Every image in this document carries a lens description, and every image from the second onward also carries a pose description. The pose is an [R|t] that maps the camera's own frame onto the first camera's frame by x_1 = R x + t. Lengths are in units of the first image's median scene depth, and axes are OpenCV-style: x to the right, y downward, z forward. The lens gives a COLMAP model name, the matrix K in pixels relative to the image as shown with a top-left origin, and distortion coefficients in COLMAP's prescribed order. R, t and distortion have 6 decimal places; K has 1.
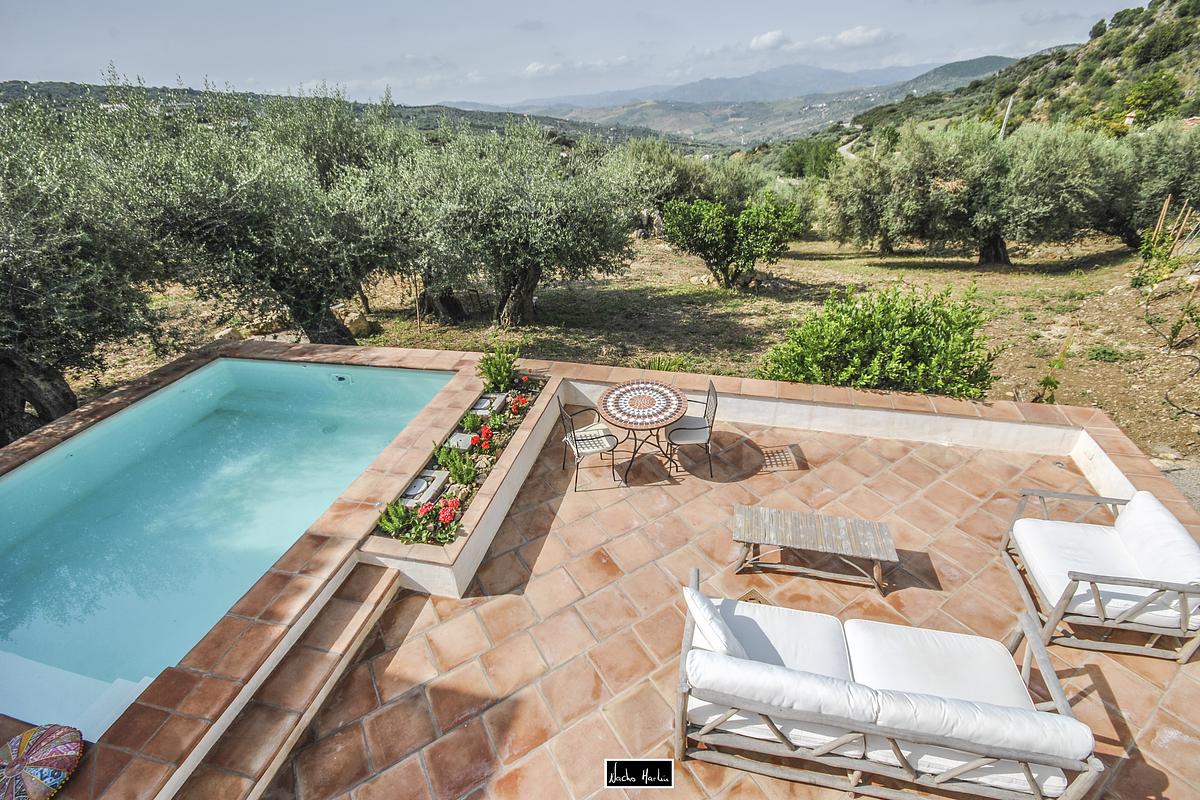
lens RADIAL K [[524.1, 0, 594.8], [0, 524.1, 400.5], [0, 0, 1]] dist [-0.000432, -0.001234]
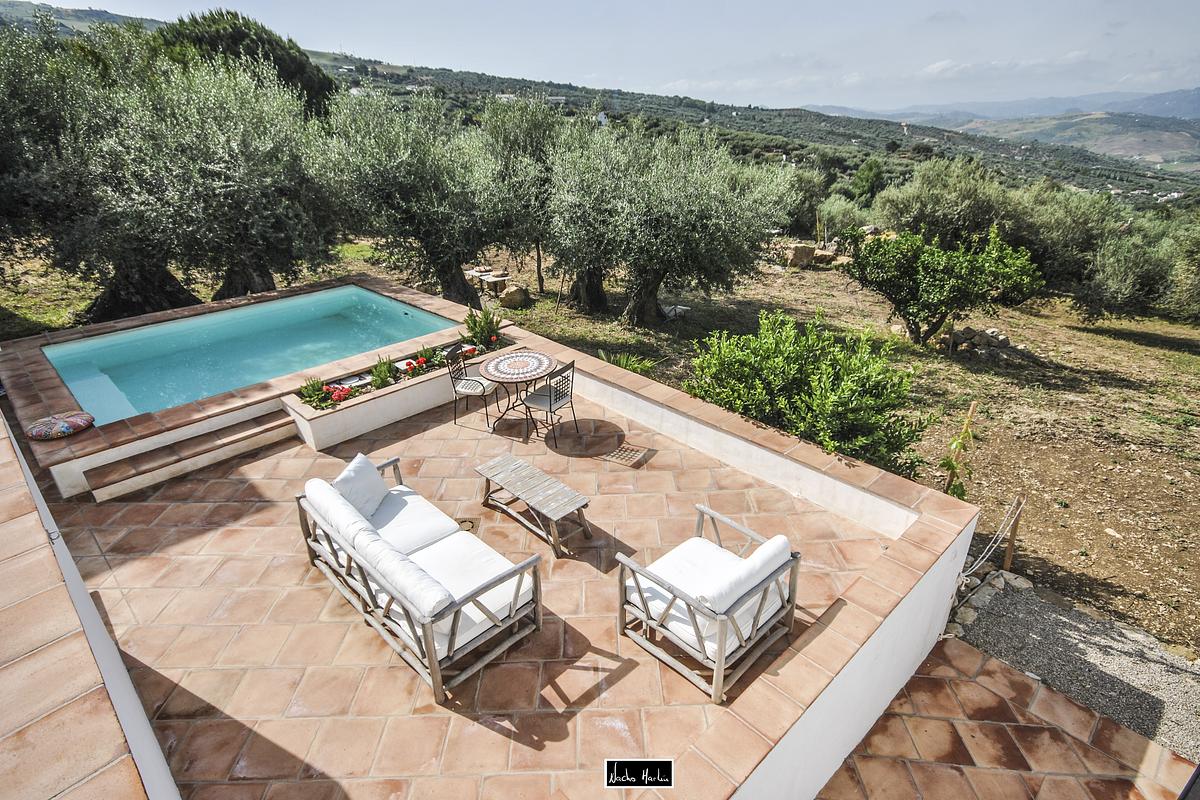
lens RADIAL K [[609.9, 0, 596.4], [0, 609.9, 399.1], [0, 0, 1]] dist [0.022542, -0.006106]
pose [[0.851890, 0.256623, -0.456539, 0.232486], [-0.288202, 0.957569, 0.000476, 0.006804], [0.437290, 0.131170, 0.889703, -0.028549]]
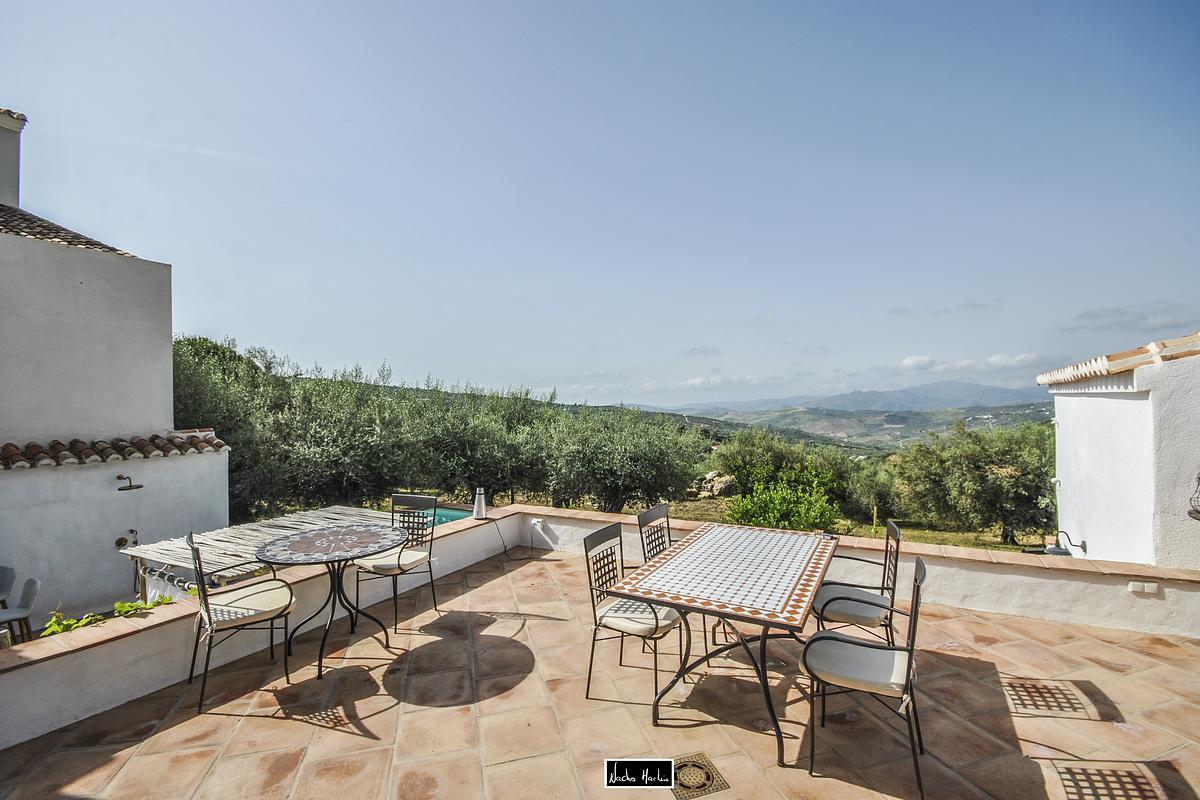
lens RADIAL K [[524.1, 0, 593.3], [0, 524.1, 397.9], [0, 0, 1]] dist [-0.000432, -0.001234]
pose [[0.957515, 0.023822, -0.287400, 0.139044], [-0.166261, 0.859888, -0.482648, 0.152045], [0.235634, 0.509926, 0.827316, -0.239793]]
